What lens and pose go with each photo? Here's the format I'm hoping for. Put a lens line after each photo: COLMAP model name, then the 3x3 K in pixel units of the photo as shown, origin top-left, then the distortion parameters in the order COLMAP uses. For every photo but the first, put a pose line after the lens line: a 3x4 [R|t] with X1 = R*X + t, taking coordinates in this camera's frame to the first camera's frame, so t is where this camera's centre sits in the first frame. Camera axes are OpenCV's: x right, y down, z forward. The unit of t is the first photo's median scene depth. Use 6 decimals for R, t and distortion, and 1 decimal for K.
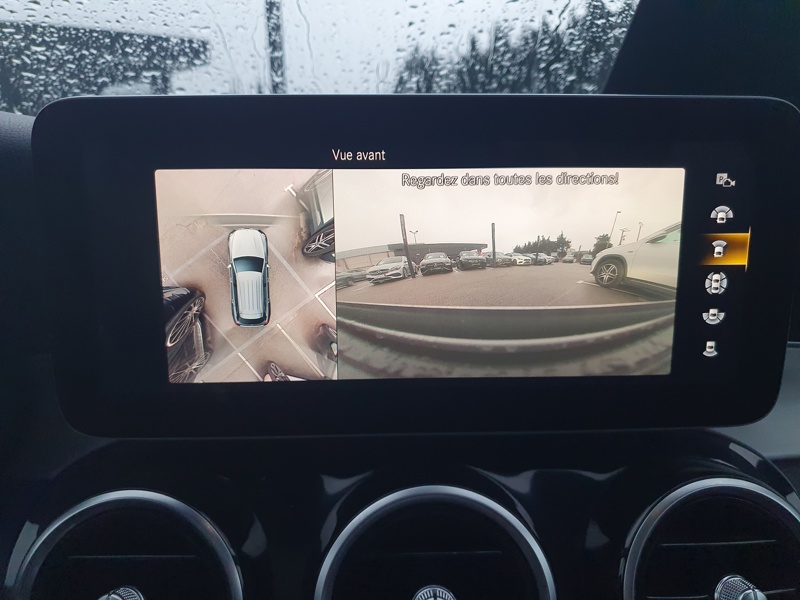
lens RADIAL K [[603.8, 0, 400.0], [0, 603.8, 300.0], [0, 0, 1]] dist [-0.006659, -0.003305]
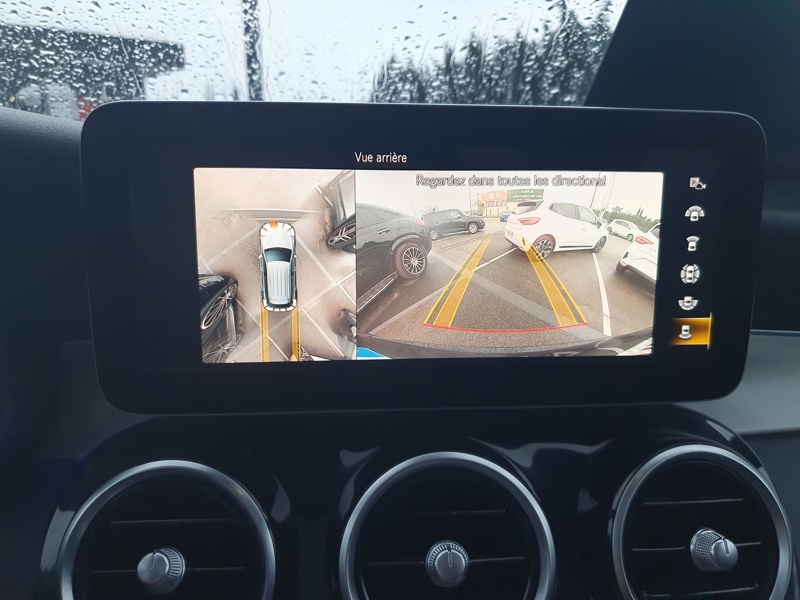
lens RADIAL K [[613.1, 0, 400.0], [0, 613.1, 300.0], [0, 0, 1]] dist [0.002512, -0.006417]
pose [[0.998782, 0.001698, 0.049317, -0.079479], [-0.000832, 0.999845, -0.017584, 0.042197], [-0.049339, 0.017521, 0.998628, -0.128436]]
